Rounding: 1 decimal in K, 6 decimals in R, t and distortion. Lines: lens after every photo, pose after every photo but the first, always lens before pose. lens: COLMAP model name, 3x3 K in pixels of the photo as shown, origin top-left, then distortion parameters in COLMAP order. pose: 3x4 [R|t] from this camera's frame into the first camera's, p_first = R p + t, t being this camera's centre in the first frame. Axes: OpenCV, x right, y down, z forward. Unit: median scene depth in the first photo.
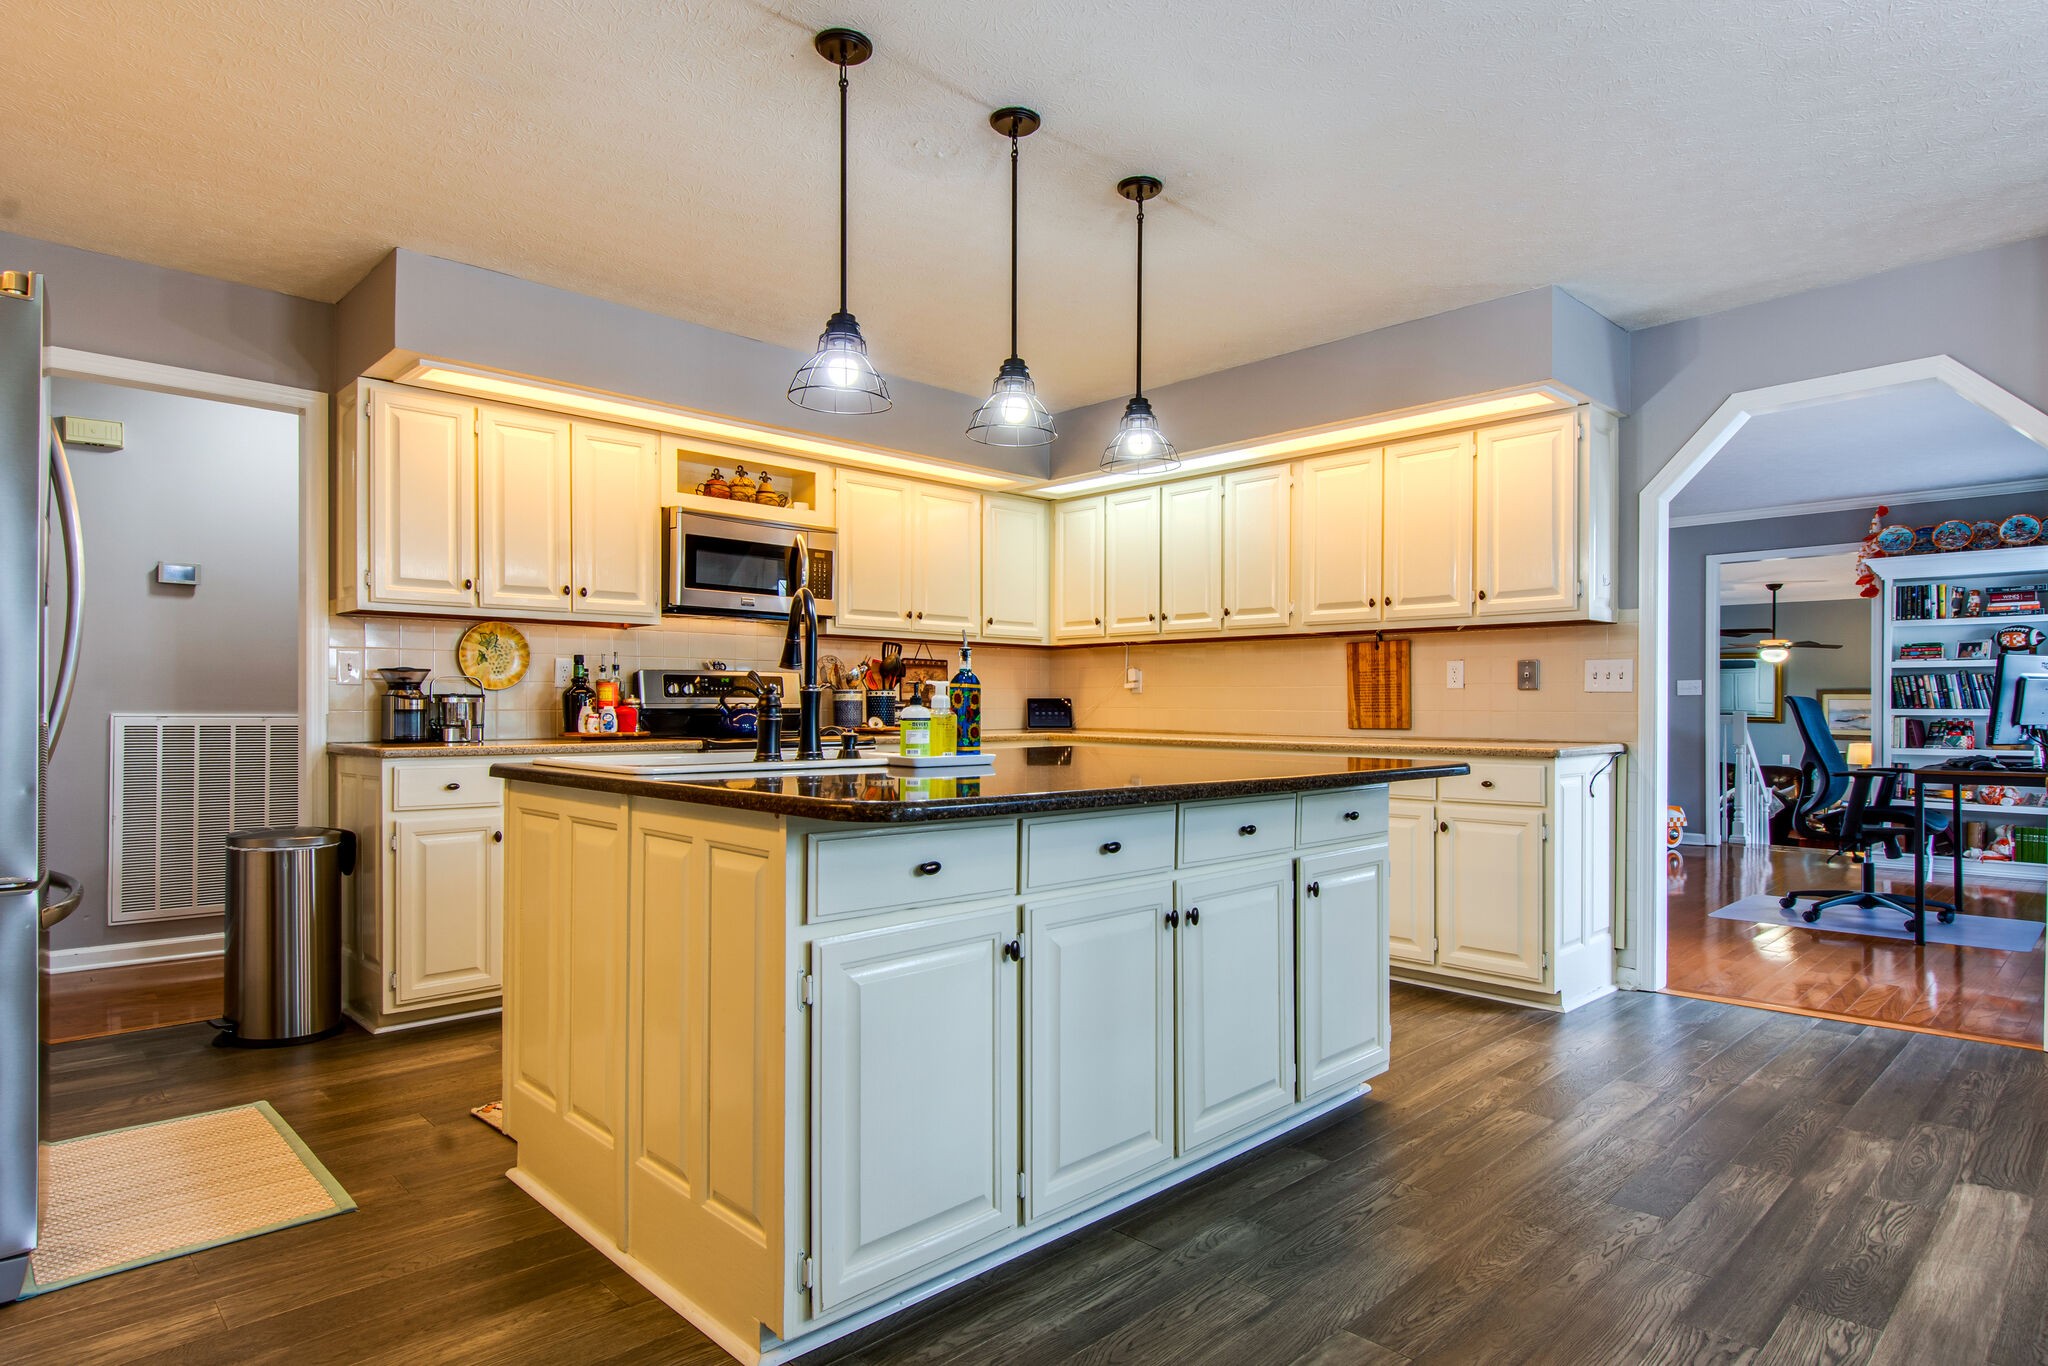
lens RADIAL K [[1163.0, 0, 1024.0], [0, 1163.0, 683.0], [0, 0, 1]] dist [-0.002448, 0.000251]
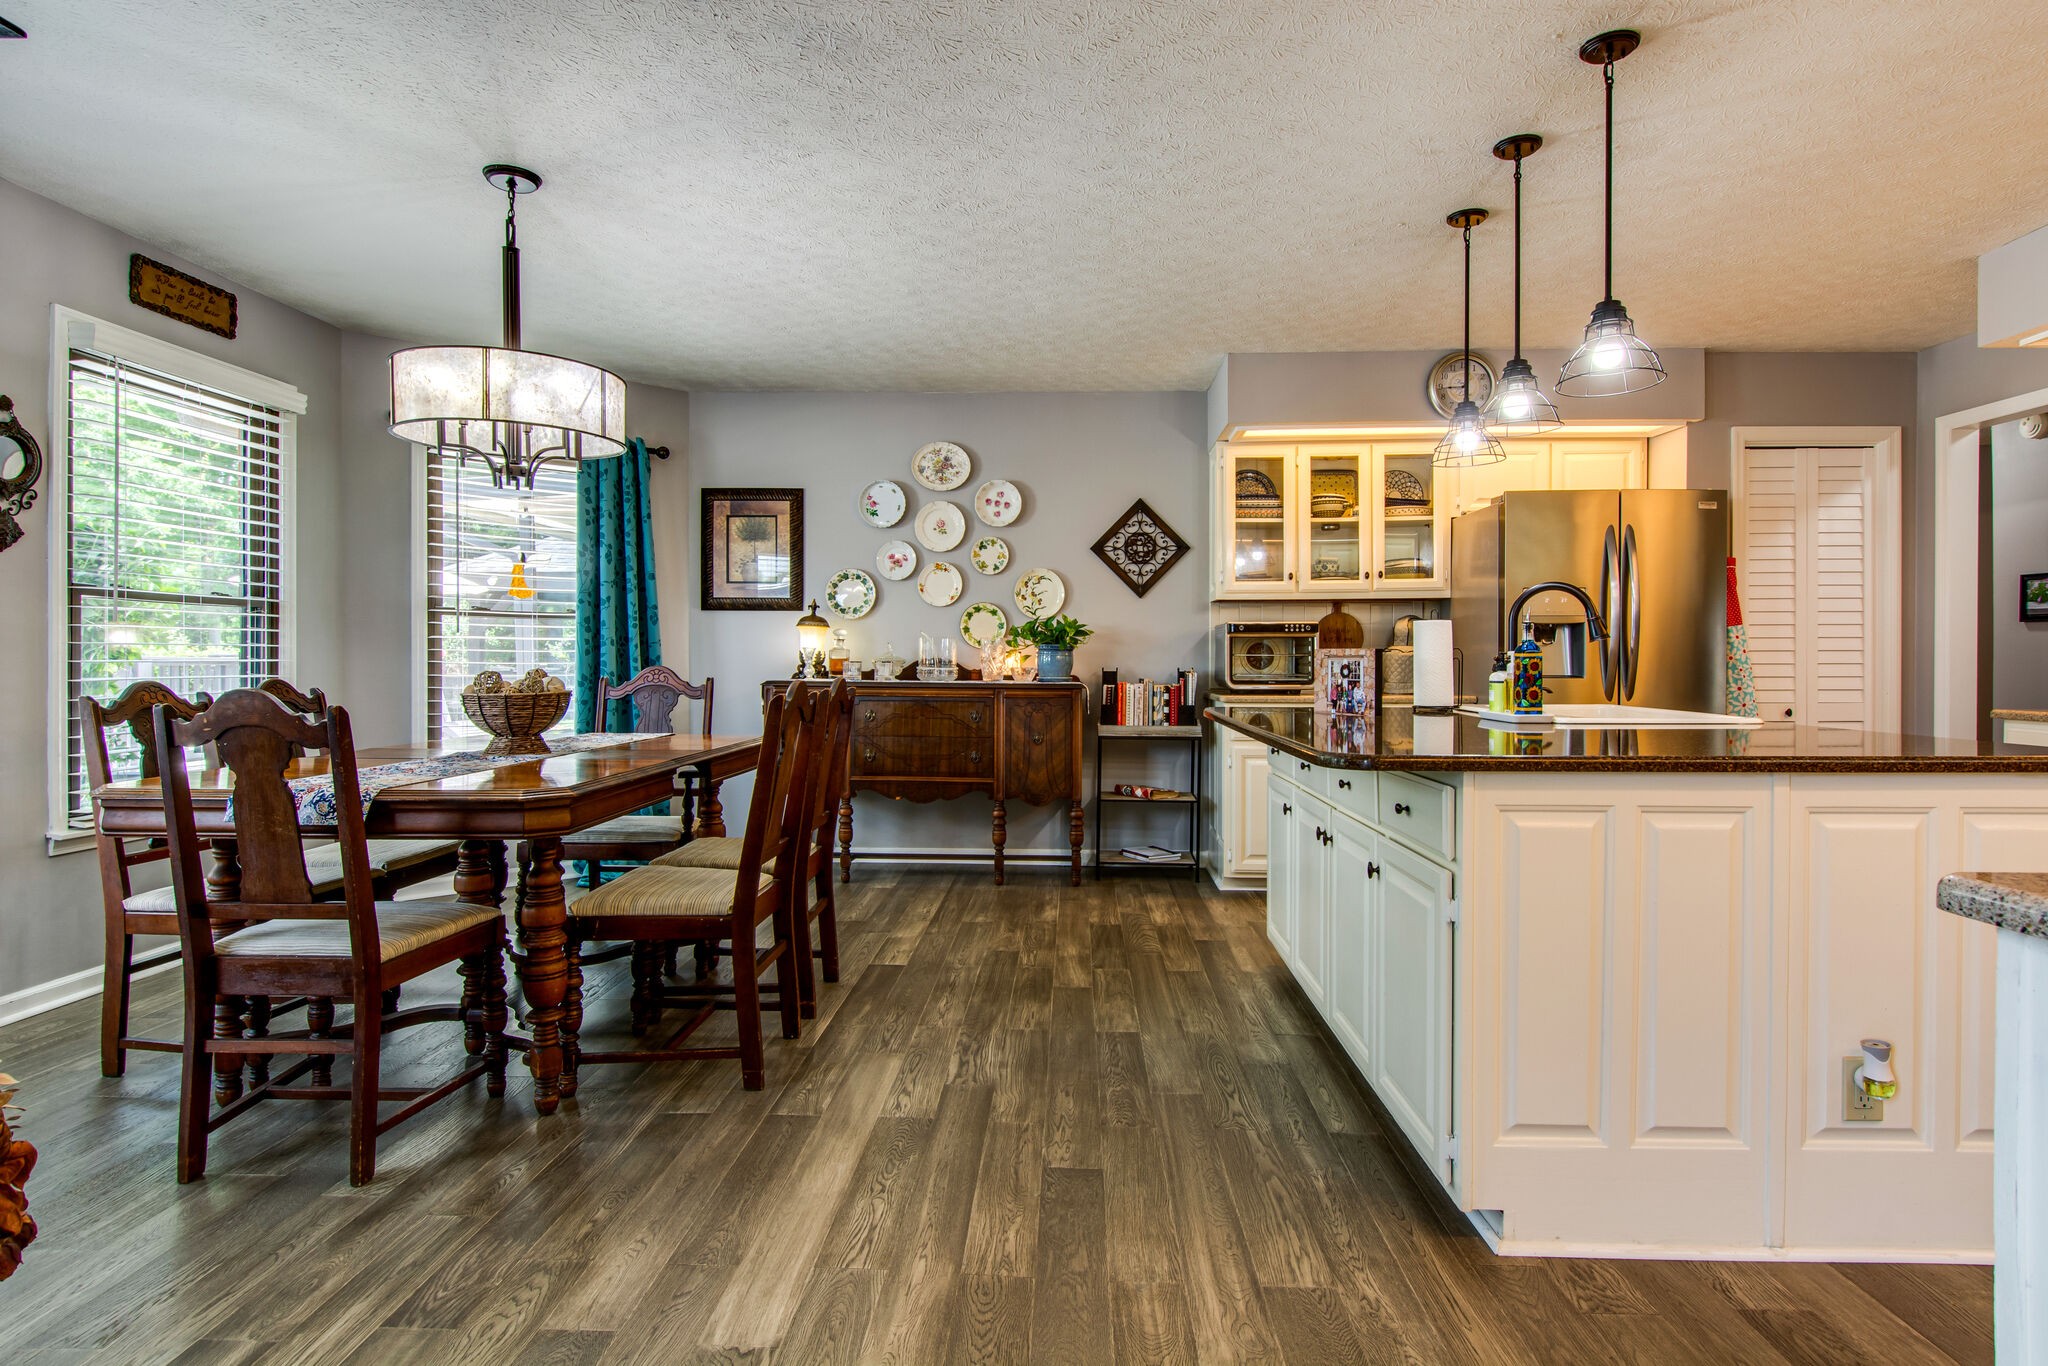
lens RADIAL K [[1051.3, 0, 1021.4], [0, 1051.3, 674.6], [0, 0, 1]] dist [0.002589, -0.010788]
pose [[-0.734451, 0.003493, -0.678653, 1.203630], [0.006390, 0.999978, -0.001768, 0.024858], [0.678632, -0.005635, -0.734457, 1.677296]]
